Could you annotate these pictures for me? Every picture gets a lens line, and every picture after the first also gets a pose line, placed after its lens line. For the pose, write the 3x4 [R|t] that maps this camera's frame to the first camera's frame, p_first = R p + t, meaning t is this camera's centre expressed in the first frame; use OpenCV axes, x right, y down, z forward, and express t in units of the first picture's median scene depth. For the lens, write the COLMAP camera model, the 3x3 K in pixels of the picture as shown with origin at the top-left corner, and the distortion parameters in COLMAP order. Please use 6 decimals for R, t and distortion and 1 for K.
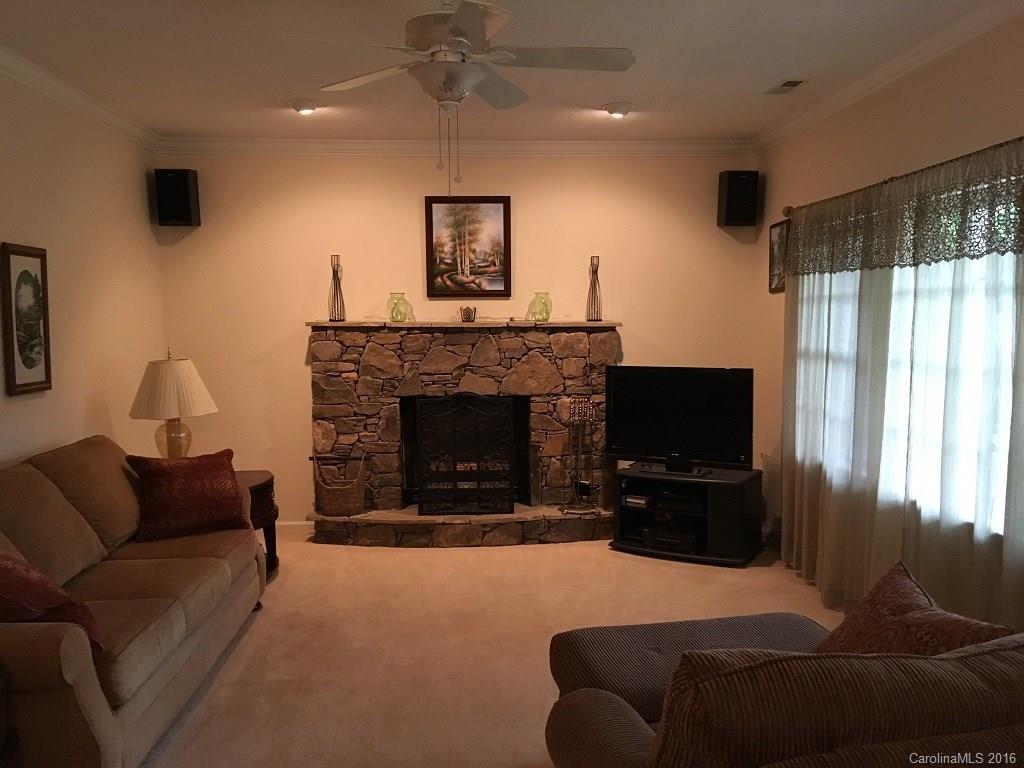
lens RADIAL K [[881.7, 0, 512.1], [0, 881.7, 383.9], [0, 0, 1]] dist [0.037379, -0.015257]
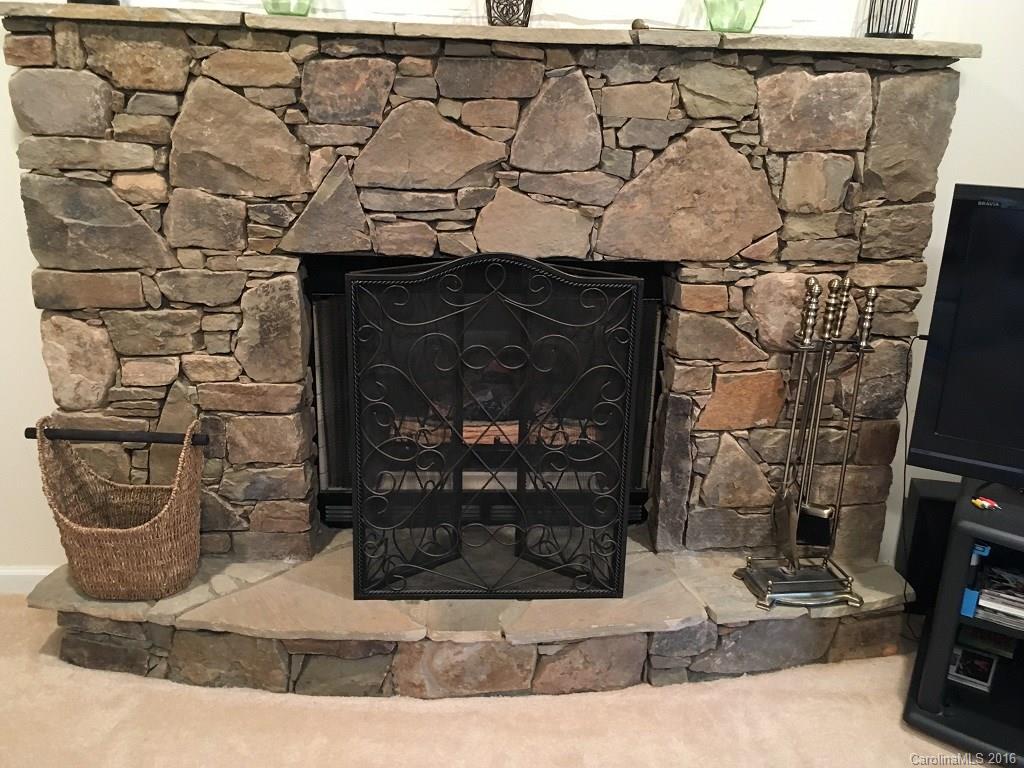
lens RADIAL K [[920.6, 0, 511.5], [0, 920.6, 385.1], [0, 0, 1]] dist [0.078089, -0.098879]
pose [[0.999099, 0.029153, 0.030831, -0.056009], [-0.035641, 0.970871, 0.236938, -0.023650], [-0.023026, -0.237823, 0.971035, 0.645514]]
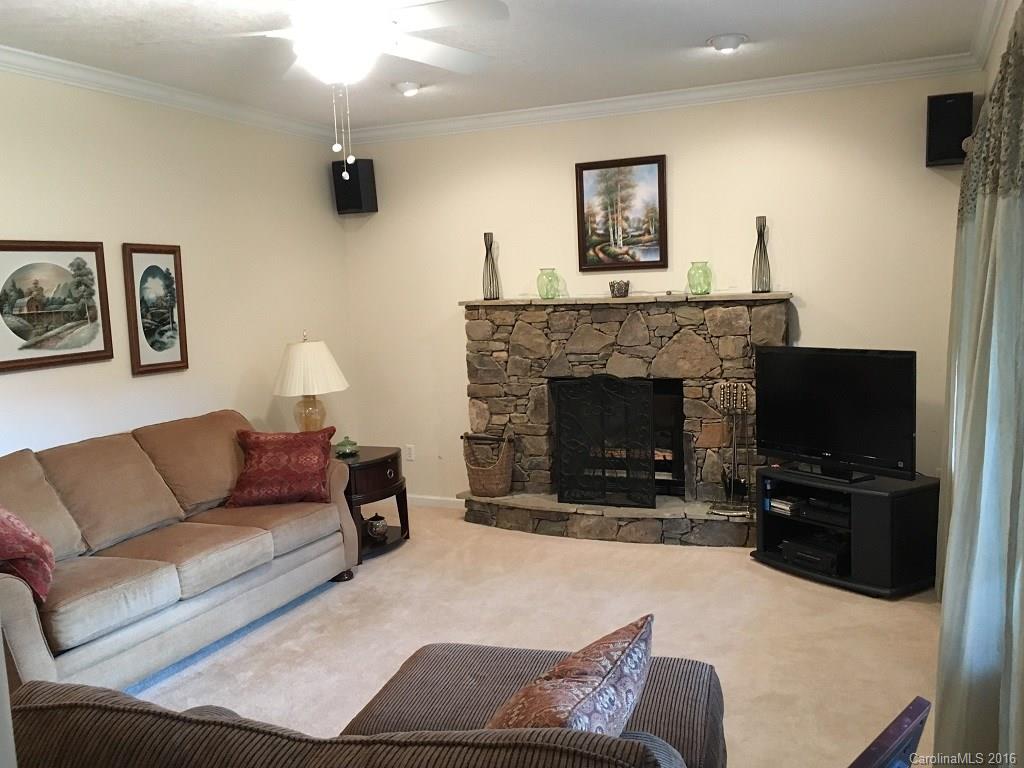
lens RADIAL K [[920.6, 0, 515.4], [0, 920.6, 387.6], [0, 0, 1]] dist [0.078089, -0.098879]
pose [[0.893175, 0.022580, -0.449142, 0.291672], [-0.005182, 0.999189, 0.039927, -0.014234], [0.449679, -0.033334, 0.892568, 0.091274]]
